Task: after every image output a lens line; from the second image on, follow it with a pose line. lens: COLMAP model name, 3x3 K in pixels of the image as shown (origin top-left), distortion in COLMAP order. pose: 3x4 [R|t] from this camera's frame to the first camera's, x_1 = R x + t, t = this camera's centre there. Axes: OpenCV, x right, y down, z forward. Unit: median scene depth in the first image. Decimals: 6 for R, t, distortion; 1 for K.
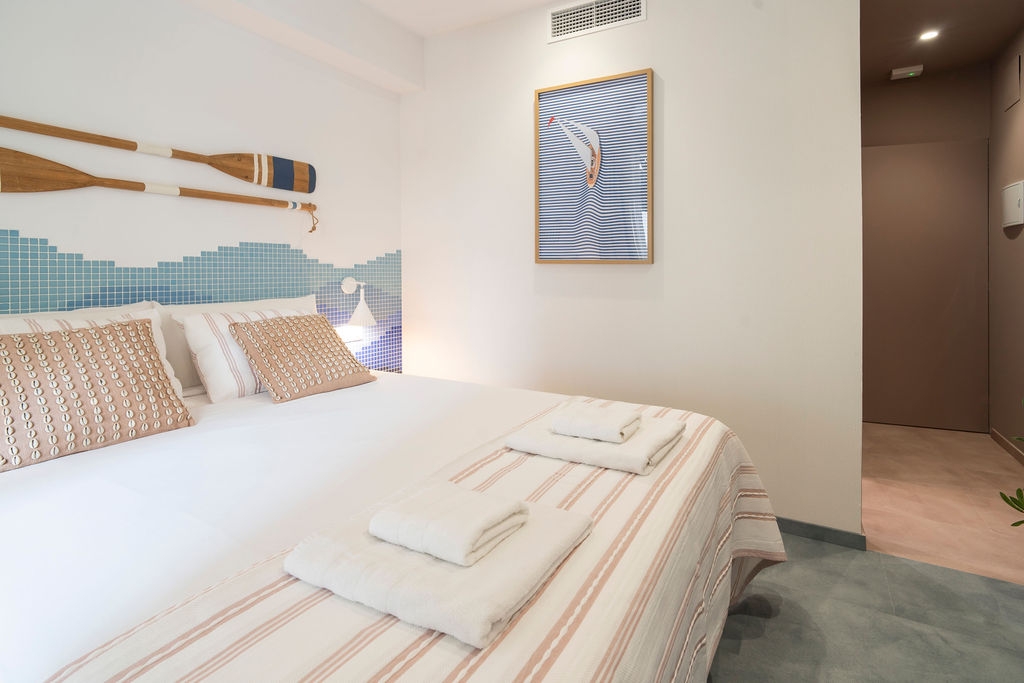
lens RADIAL K [[503.9, 0, 518.6], [0, 503.9, 285.8], [0, 0, 1]] dist [-0.015224, 0.009998]
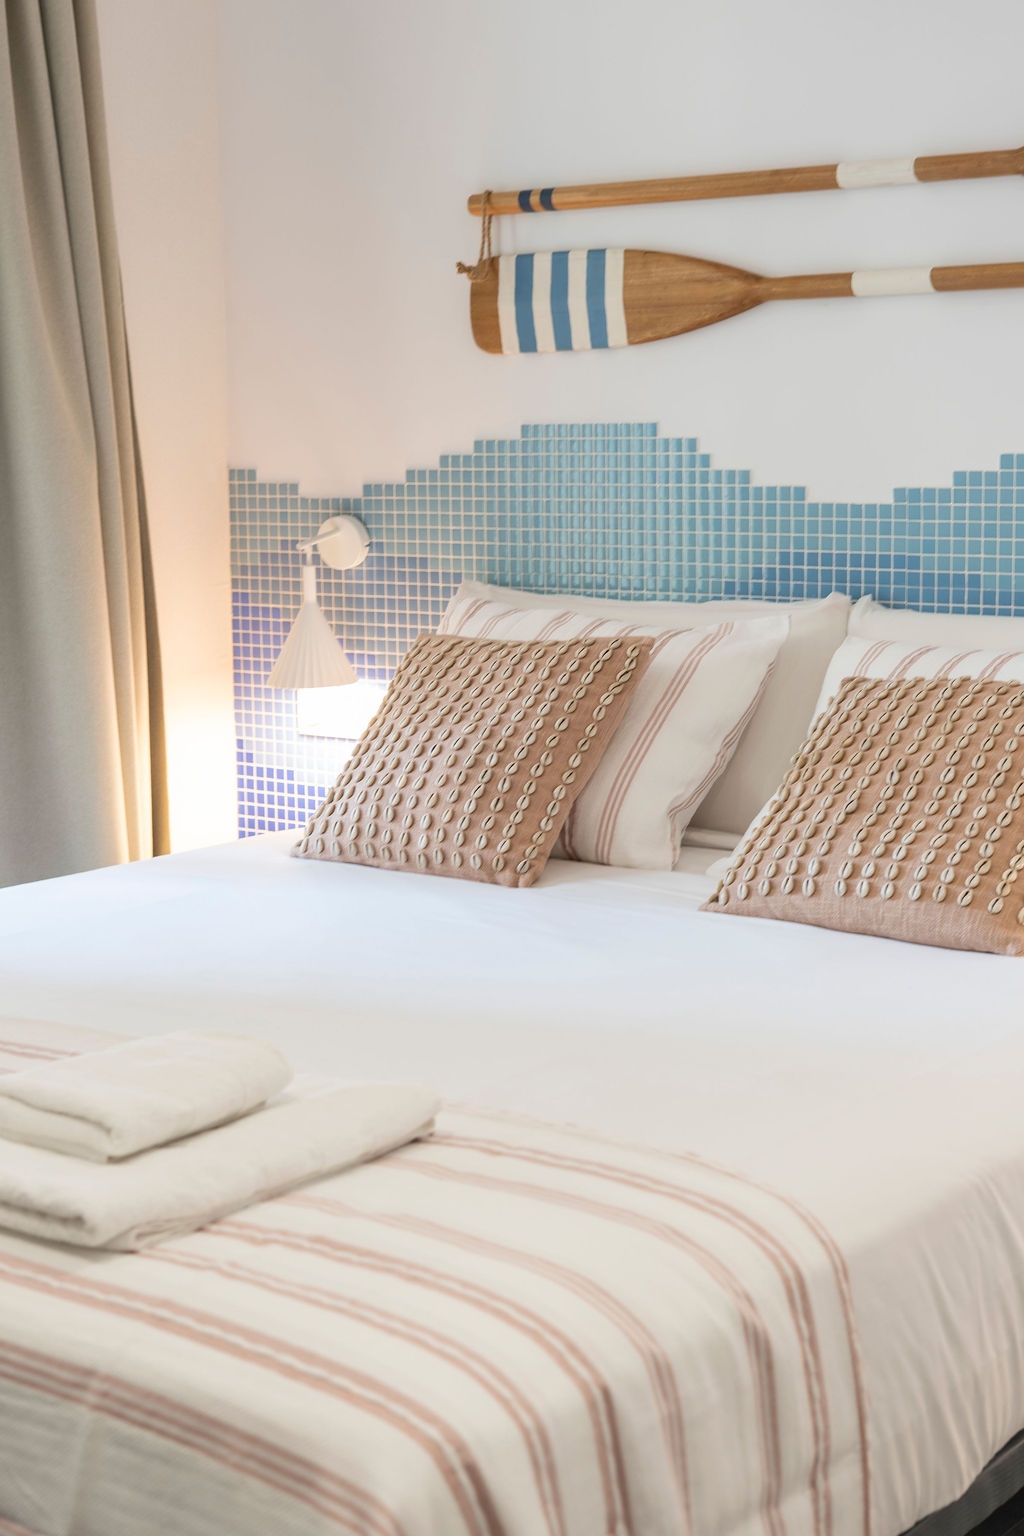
lens RADIAL K [[2338.7, 0, 542.1], [0, 2338.7, 813.0], [0, 0, 1]] dist [0.029395, 0.000000]
pose [[-0.114724, 0.159877, -0.980448, 0.880555], [-0.019906, 0.986396, 0.163177, -0.076702], [0.993198, 0.038237, -0.109981, 0.833734]]
